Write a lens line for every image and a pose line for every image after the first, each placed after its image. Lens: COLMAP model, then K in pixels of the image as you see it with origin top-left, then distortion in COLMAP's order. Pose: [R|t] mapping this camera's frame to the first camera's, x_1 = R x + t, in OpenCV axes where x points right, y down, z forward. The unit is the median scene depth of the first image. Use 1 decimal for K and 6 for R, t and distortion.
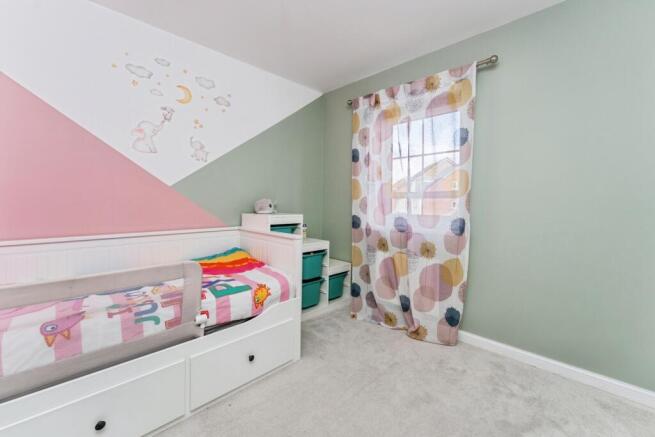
lens RADIAL K [[266.8, 0, 336.6], [0, 266.8, 204.3], [0, 0, 1]] dist [0.000561, 0.000096]
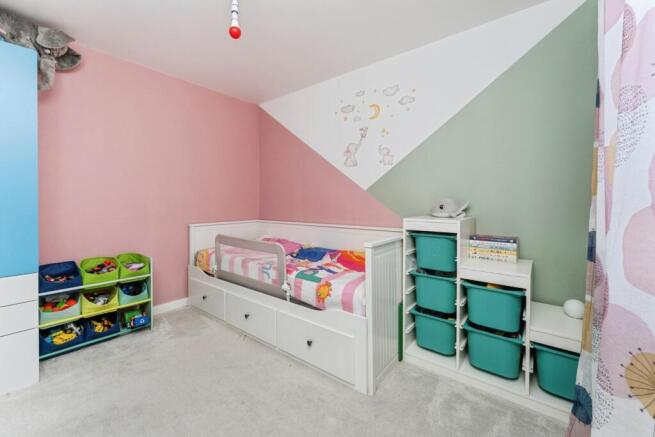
lens RADIAL K [[266.8, 0, 332.8], [0, 266.8, 202.7], [0, 0, 1]] dist [0.000561, 0.000096]
pose [[0.121202, -0.006864, -0.992604, 0.623786], [-0.006718, 0.999948, -0.007735, 0.000922], [0.992605, 0.007605, 0.121149, 0.750742]]
